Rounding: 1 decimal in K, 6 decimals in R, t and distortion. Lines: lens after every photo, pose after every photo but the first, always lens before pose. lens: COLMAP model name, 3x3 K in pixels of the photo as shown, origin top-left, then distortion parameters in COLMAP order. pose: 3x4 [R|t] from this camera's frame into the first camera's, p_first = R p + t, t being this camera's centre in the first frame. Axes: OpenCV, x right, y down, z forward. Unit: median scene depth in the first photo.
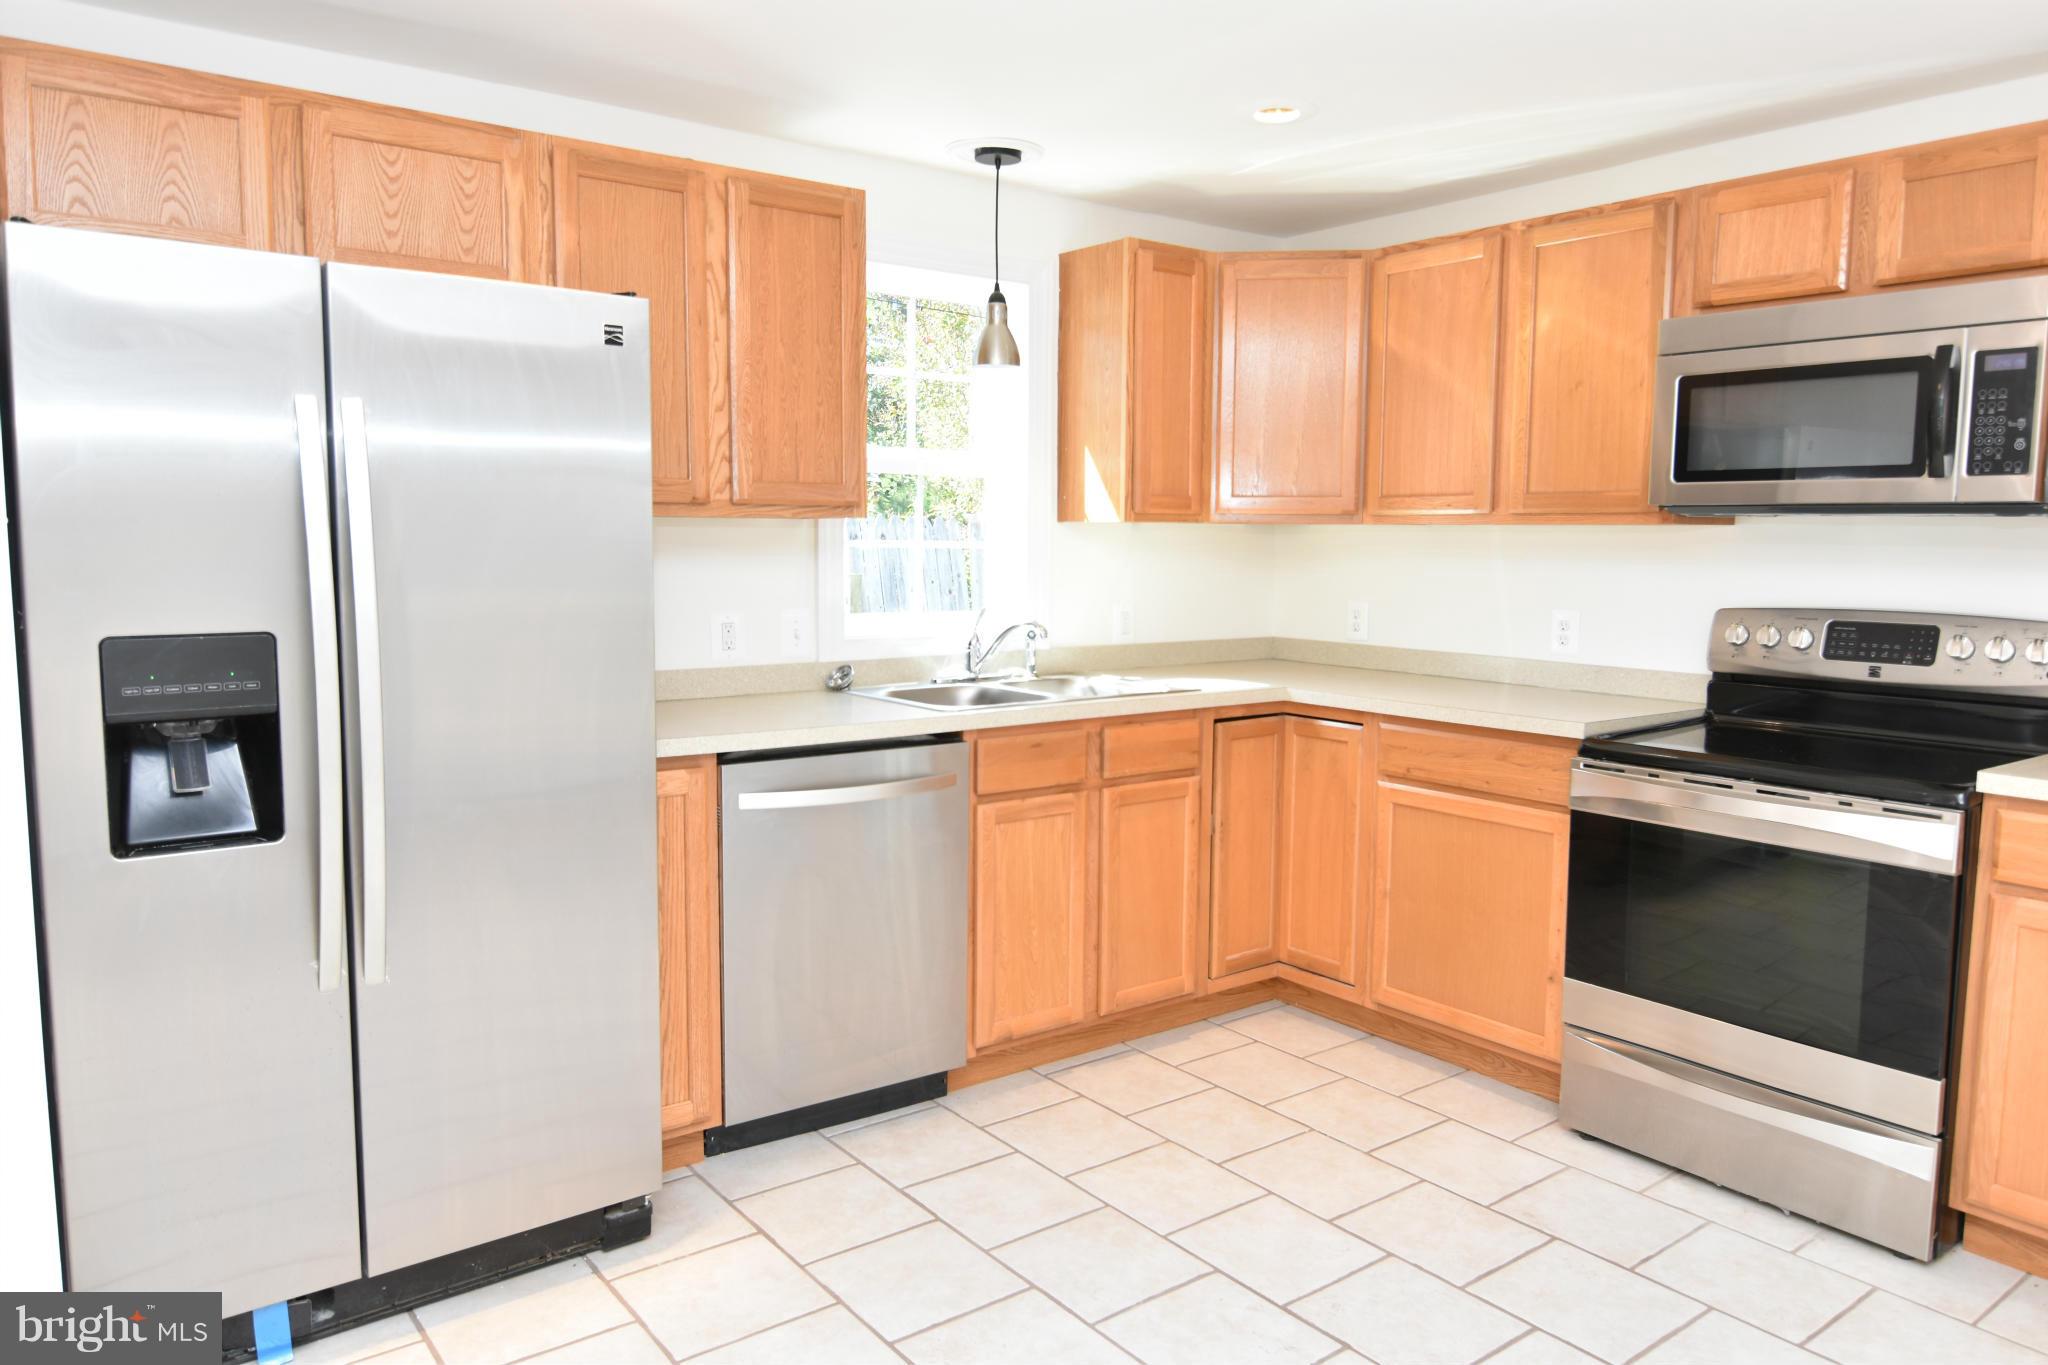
lens RADIAL K [[1384.8, 0, 1033.8], [0, 1384.8, 679.3], [0, 0, 1]] dist [0.006374, -0.021763]
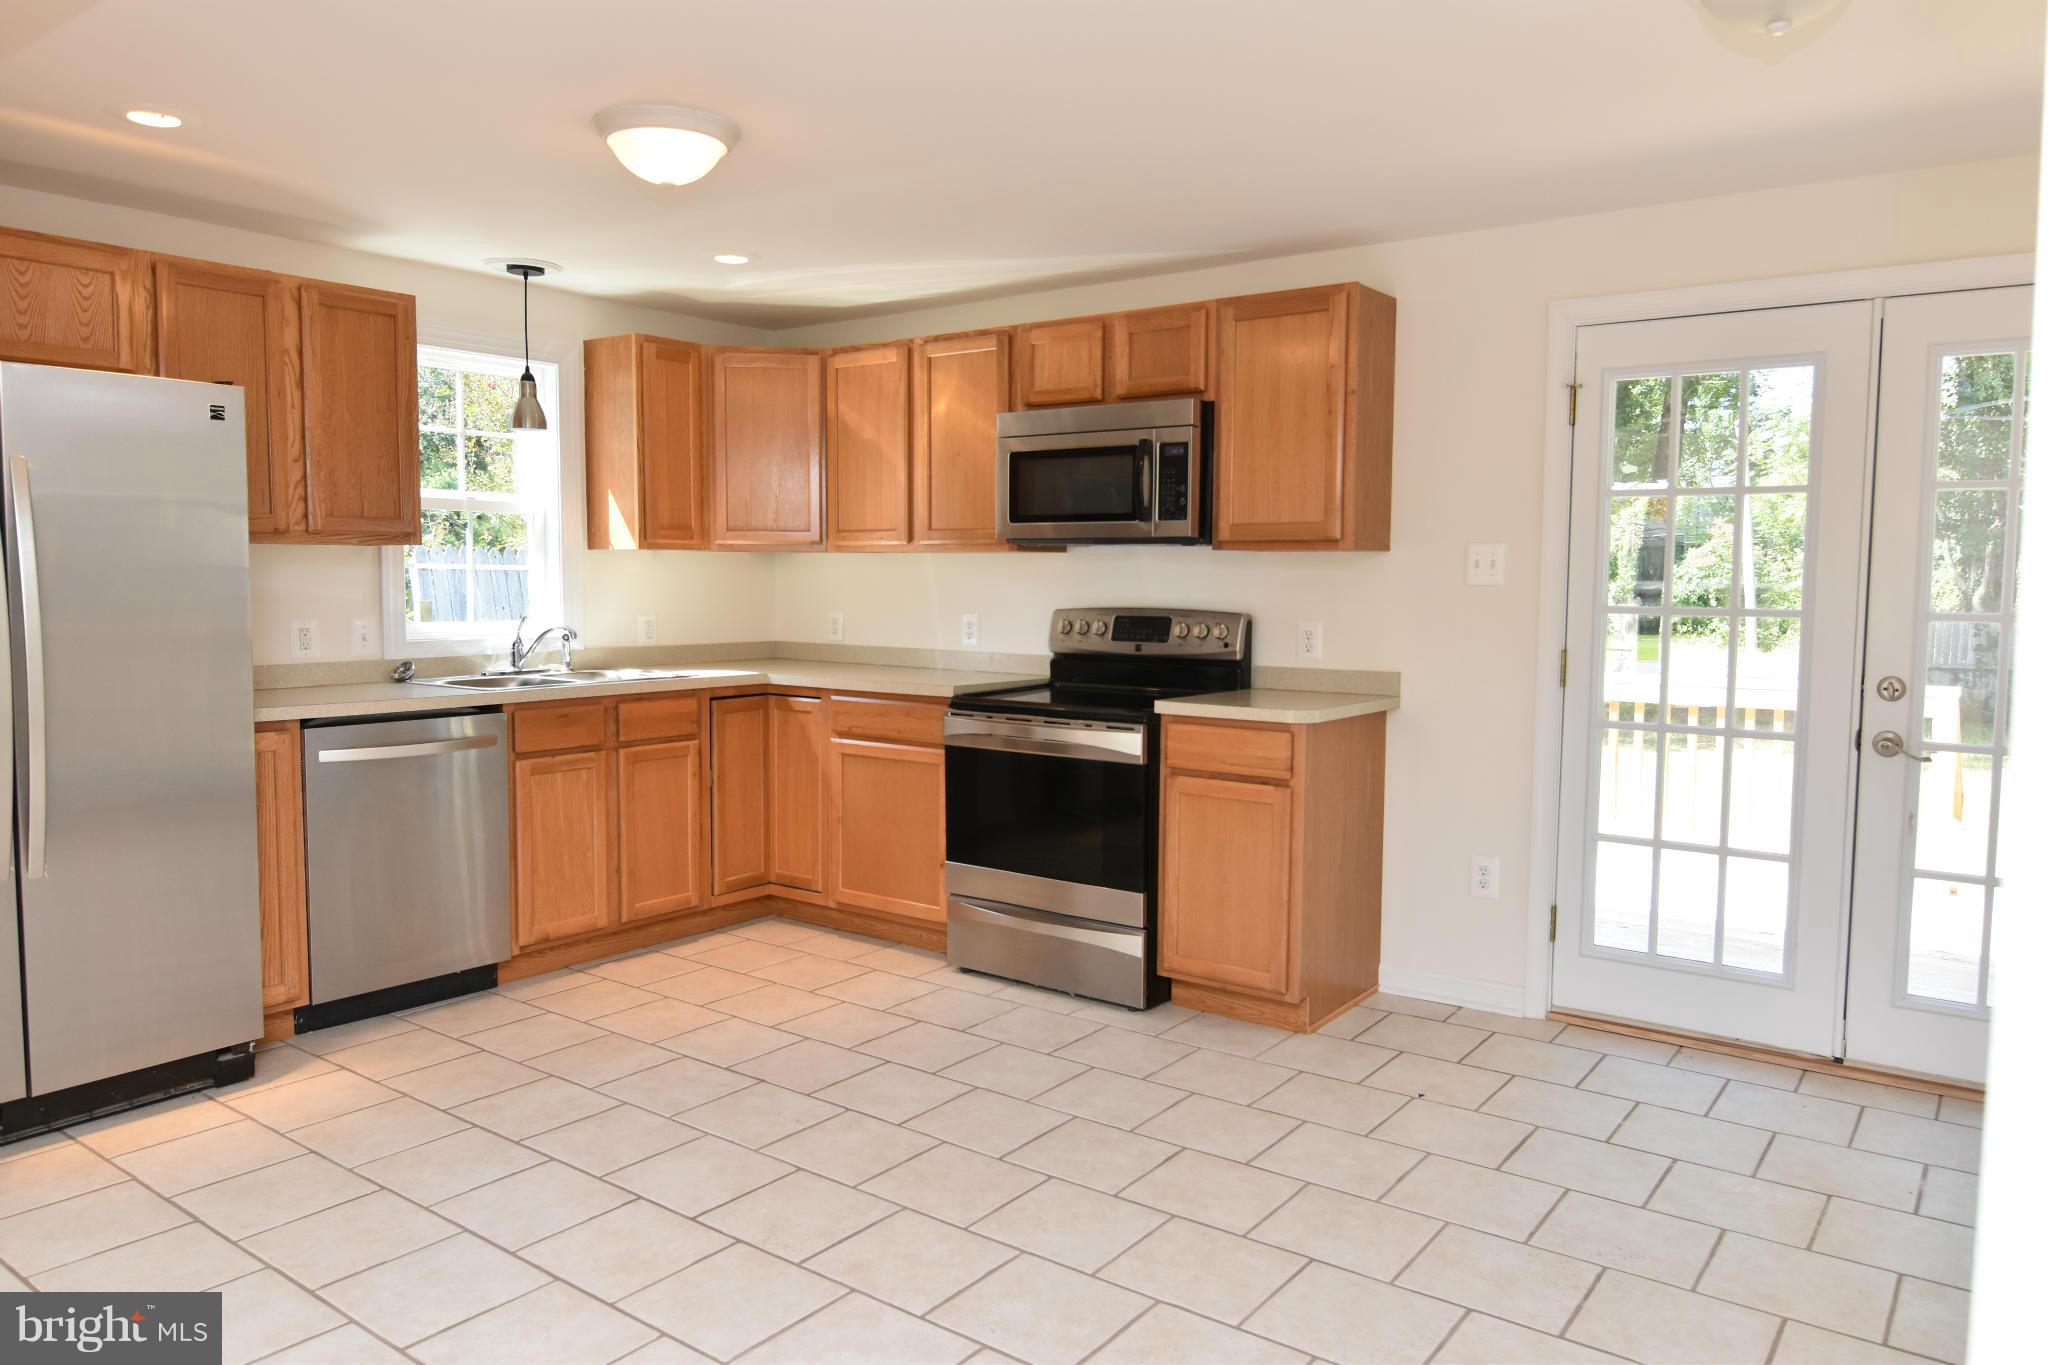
lens RADIAL K [[1384.8, 0, 1033.8], [0, 1384.8, 679.3], [0, 0, 1]] dist [0.006374, -0.021763]
pose [[0.961356, -0.022617, 0.274376, 0.071437], [0.029349, 0.999360, -0.020456, 0.052549], [-0.273738, 0.027718, 0.961405, -0.399668]]
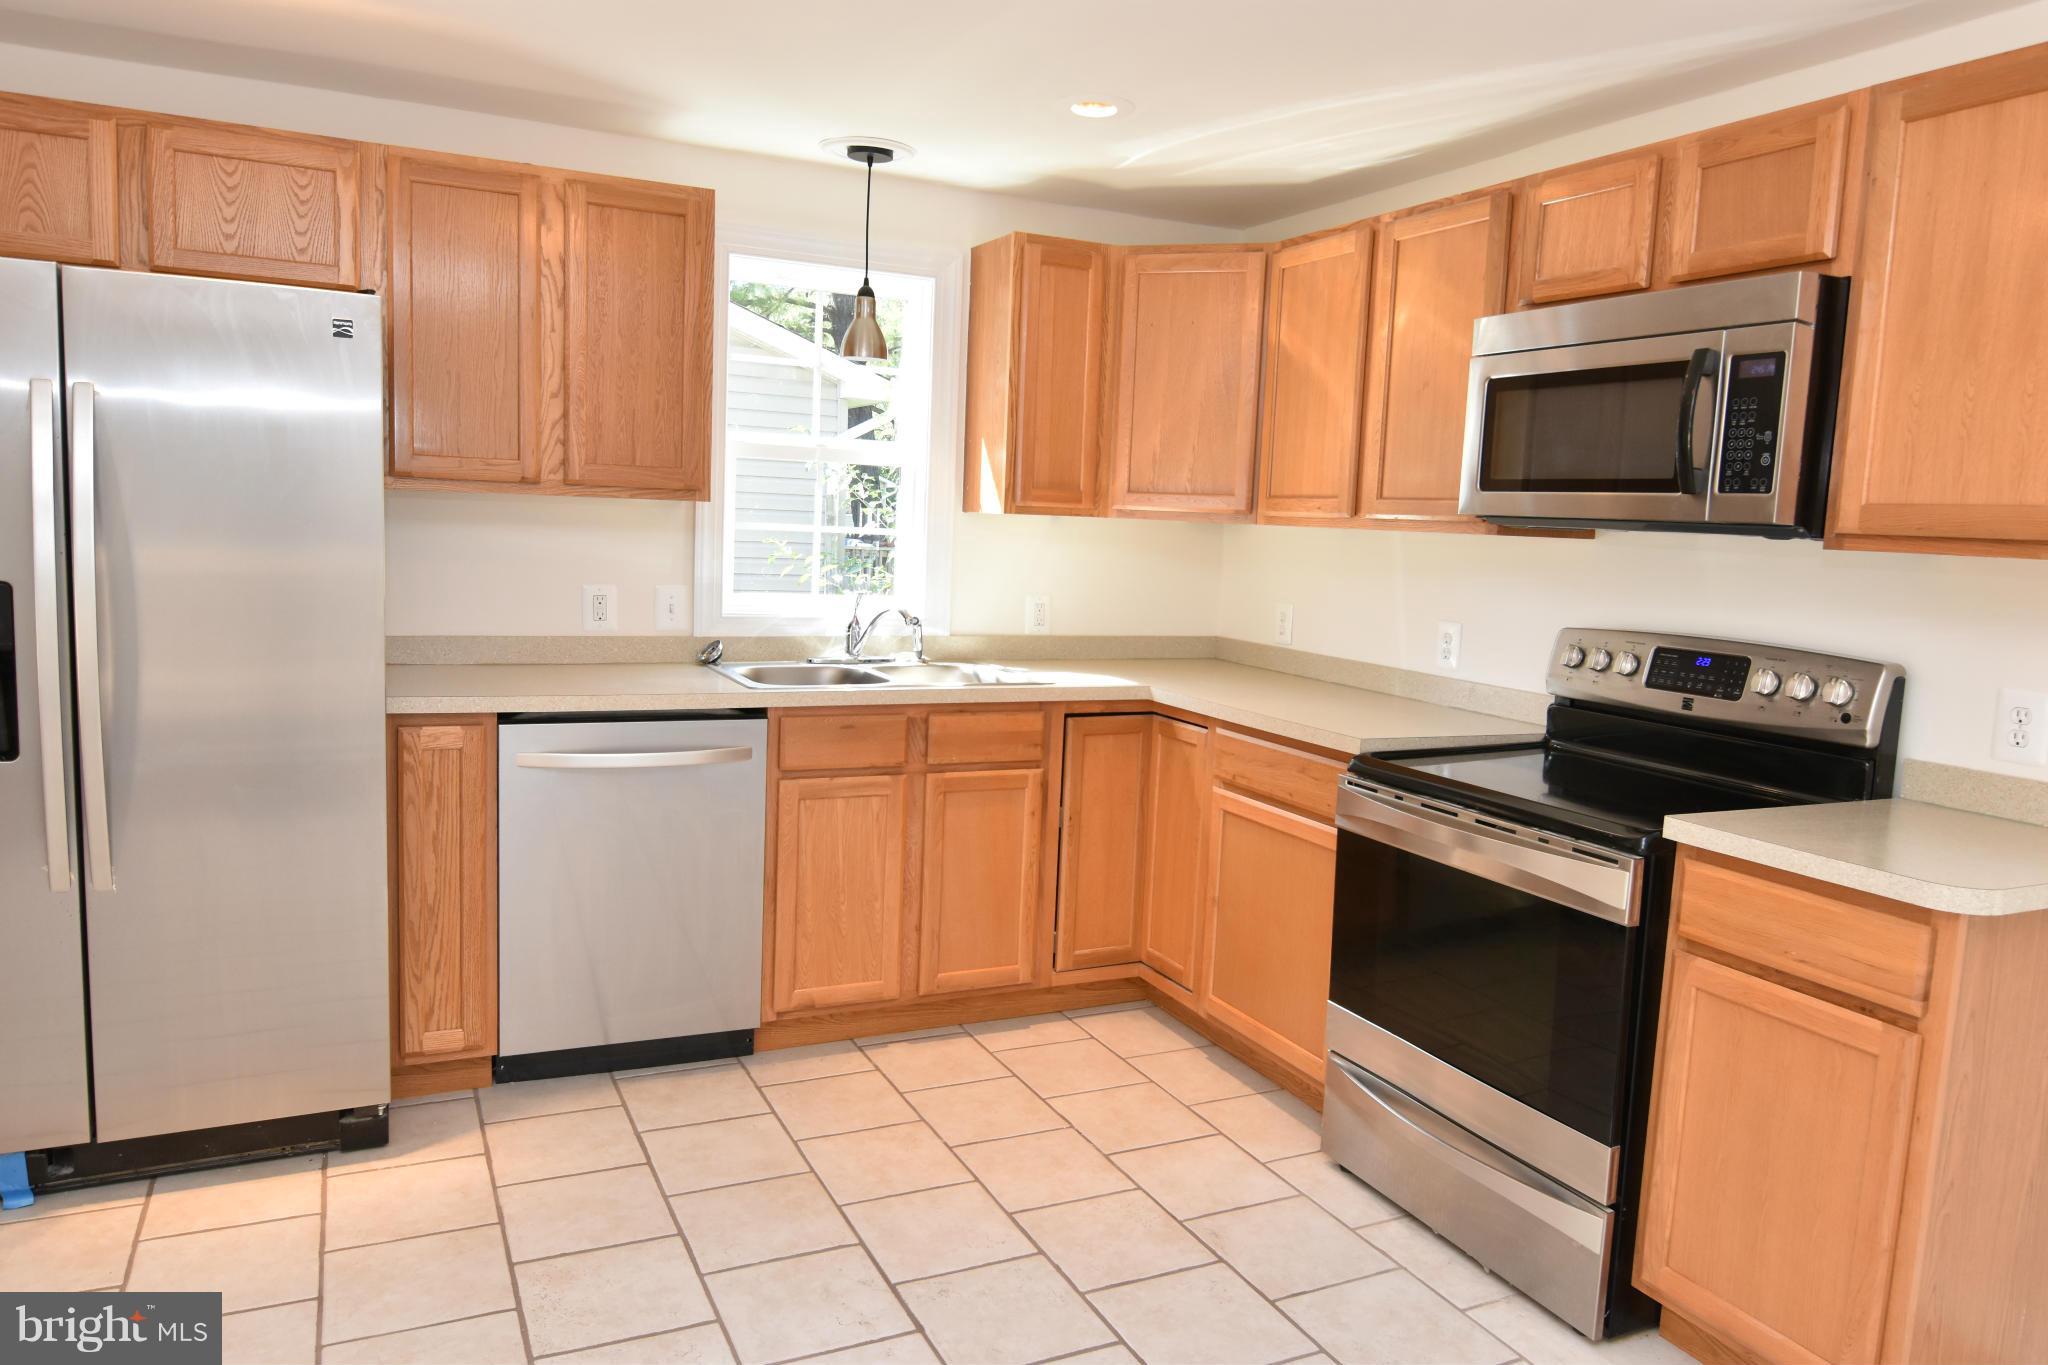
lens RADIAL K [[1384.8, 0, 1033.8], [0, 1384.8, 679.3], [0, 0, 1]] dist [0.006374, -0.021763]
pose [[0.979407, 0.056999, -0.193685, 0.331543], [-0.055148, 0.998366, 0.014937, -0.010669], [0.194220, -0.003948, 0.980950, 0.013461]]
